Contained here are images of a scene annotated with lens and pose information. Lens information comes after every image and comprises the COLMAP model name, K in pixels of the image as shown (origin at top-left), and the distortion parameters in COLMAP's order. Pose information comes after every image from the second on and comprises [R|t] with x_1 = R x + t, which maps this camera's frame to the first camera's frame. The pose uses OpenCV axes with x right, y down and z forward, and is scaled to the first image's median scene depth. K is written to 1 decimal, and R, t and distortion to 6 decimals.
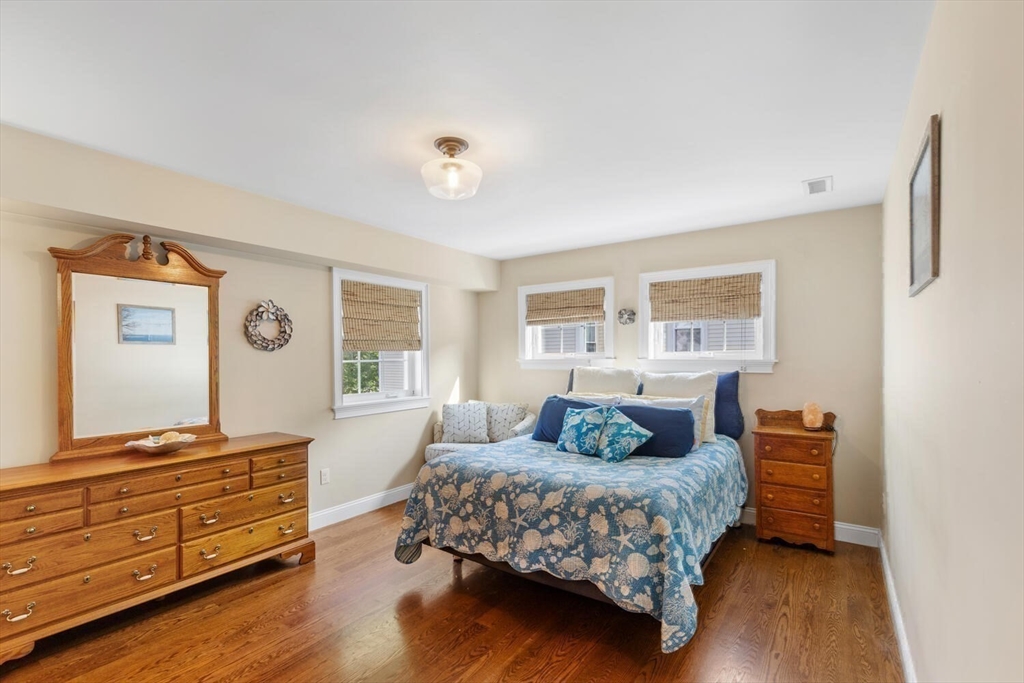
lens RADIAL K [[466.1, 0, 512.3], [0, 466.1, 349.2], [0, 0, 1]] dist [0.007383, 0.000119]
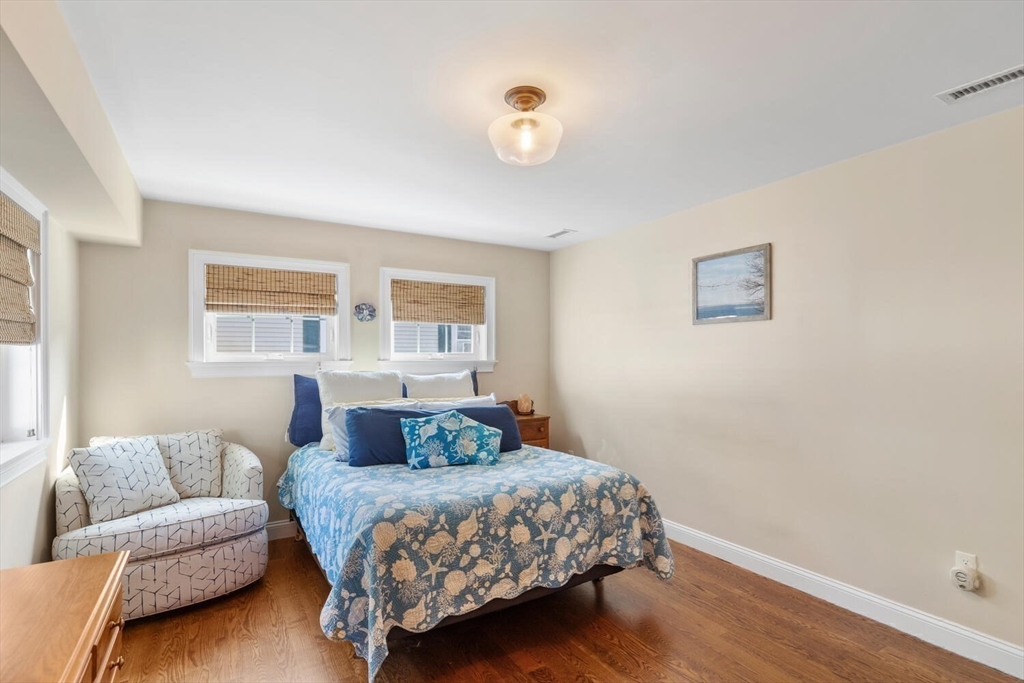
lens RADIAL K [[498.4, 0, 522.6], [0, 498.4, 347.1], [0, 0, 1]] dist [0.000903, -0.000051]
pose [[0.400302, 0.021335, 0.916135, -0.799395], [-0.013244, 0.999759, -0.017496, 0.012308], [-0.916288, -0.005130, 0.400488, 0.570242]]
